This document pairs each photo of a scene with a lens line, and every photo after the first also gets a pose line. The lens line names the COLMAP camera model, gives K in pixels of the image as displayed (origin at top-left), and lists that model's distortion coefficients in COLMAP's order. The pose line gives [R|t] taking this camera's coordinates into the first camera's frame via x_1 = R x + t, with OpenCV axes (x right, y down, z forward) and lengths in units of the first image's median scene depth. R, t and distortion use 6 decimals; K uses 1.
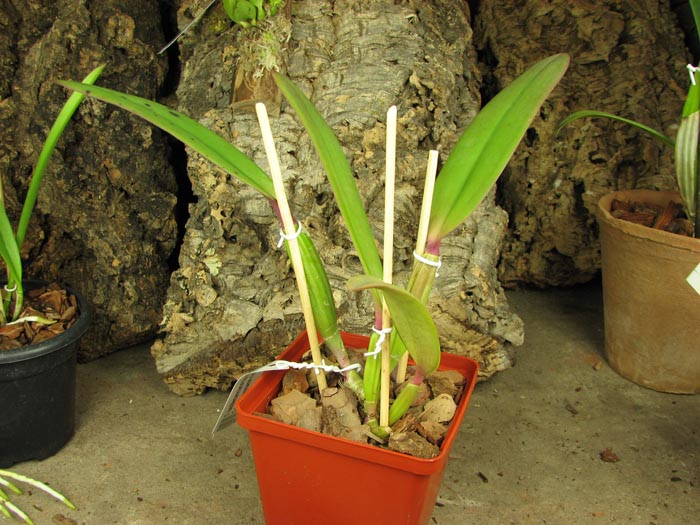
lens RADIAL K [[755.0, 0, 338.1], [0, 755.0, 288.5], [0, 0, 1]] dist [-0.208182, 0.261411]
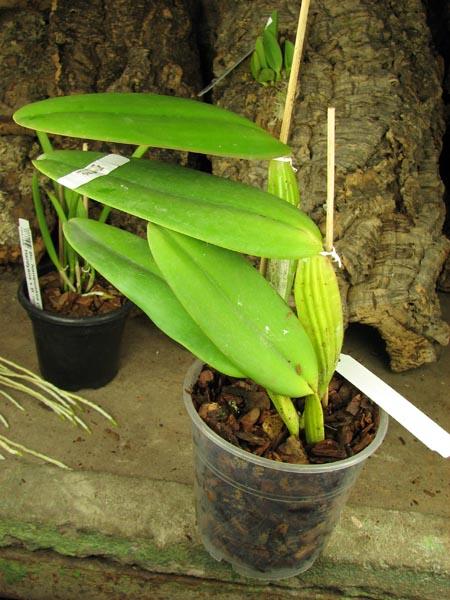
lens RADIAL K [[645.9, 0, 206.7], [0, 645.9, 290.8], [0, 0, 1]] dist [-0.211063, 0.265873]
pose [[0.981386, 0.113316, -0.155051, -0.011062], [-0.099895, 0.990754, 0.091798, -0.080354], [0.164020, -0.074600, 0.983632, -0.166725]]
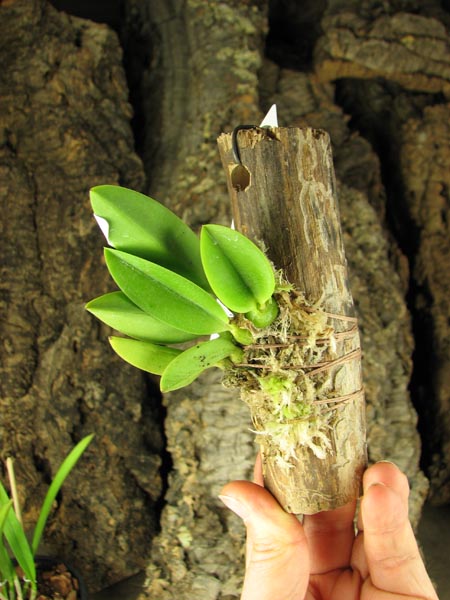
lens RADIAL K [[645.6, 0, 243.3], [0, 645.6, 303.3], [0, 0, 1]] dist [-0.201377, 0.262587]
pose [[0.991490, 0.001682, -0.130175, 0.067156], [-0.007893, 0.998854, -0.047214, -0.363154], [0.129946, 0.047840, 0.990366, -0.067656]]
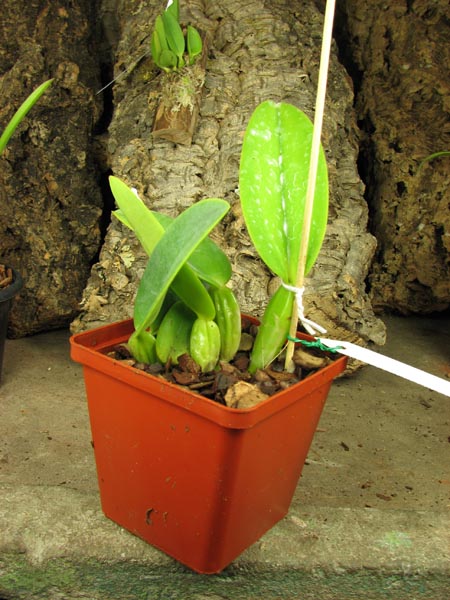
lens RADIAL K [[645.9, 0, 206.7], [0, 645.9, 290.8], [0, 0, 1]] dist [-0.211063, 0.265873]
pose [[0.996988, 0.060143, -0.048969, 0.012675], [-0.064706, 0.993114, -0.097661, 0.105614], [0.042758, 0.100535, 0.994014, -0.012474]]
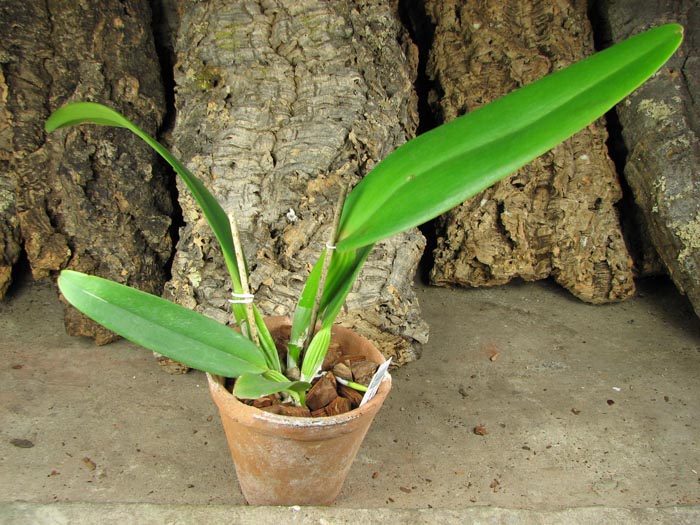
lens RADIAL K [[755.0, 0, 338.1], [0, 755.0, 288.5], [0, 0, 1]] dist [-0.208182, 0.261411]
pose [[0.999387, 0.027366, -0.021826, 0.115047], [-0.025491, 0.996305, 0.082012, -0.125456], [0.023990, -0.081406, 0.996392, -0.324323]]
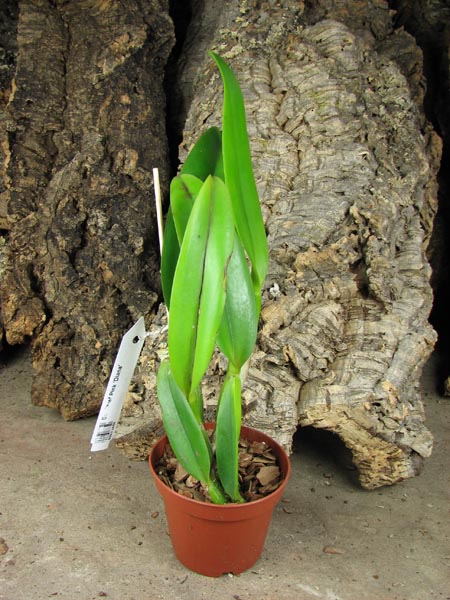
lens RADIAL K [[645.9, 0, 206.7], [0, 645.9, 290.8], [0, 0, 1]] dist [-0.211063, 0.265873]
pose [[0.948513, 0.070803, -0.308724, 0.202157], [-0.103601, 0.990433, -0.091153, -0.045735], [0.299317, 0.118444, 0.946774, 0.019228]]
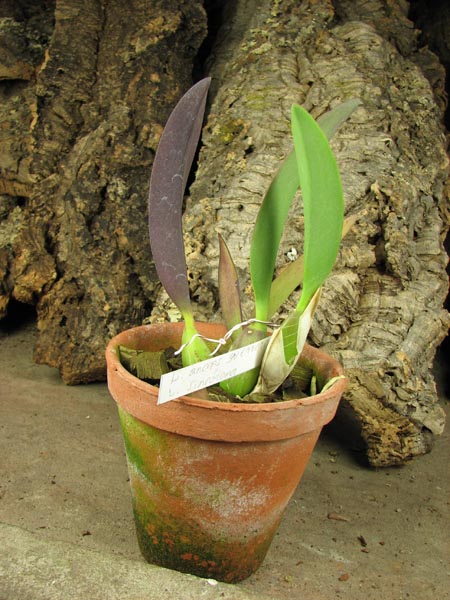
lens RADIAL K [[647.1, 0, 204.4], [0, 647.1, 288.4], [0, 0, 1]] dist [-0.208182, 0.261411]
pose [[0.939670, 0.120280, -0.320240, 0.190808], [-0.184302, 0.966669, -0.177717, 0.094324], [0.288190, 0.226016, 0.930518, 0.046045]]
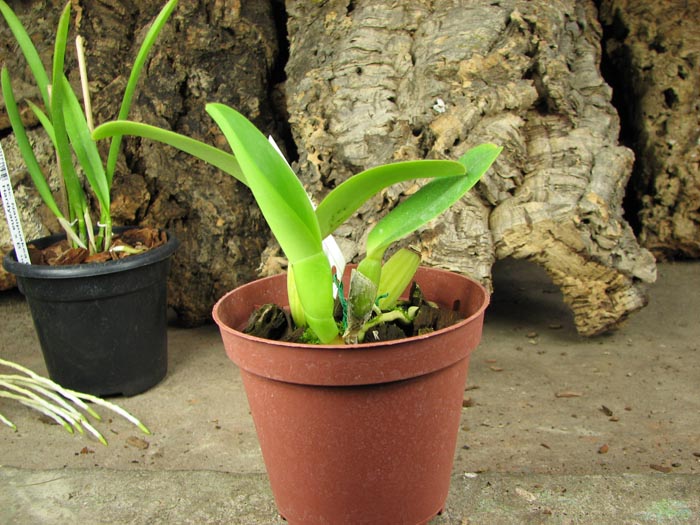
lens RADIAL K [[753.5, 0, 340.7], [0, 753.5, 296.3], [0, 0, 1]] dist [-0.211063, 0.265873]
pose [[0.970939, -0.048568, -0.234345, 0.087556], [0.022052, 0.993182, -0.114469, 0.181538], [0.238307, 0.105975, 0.965391, 0.081705]]
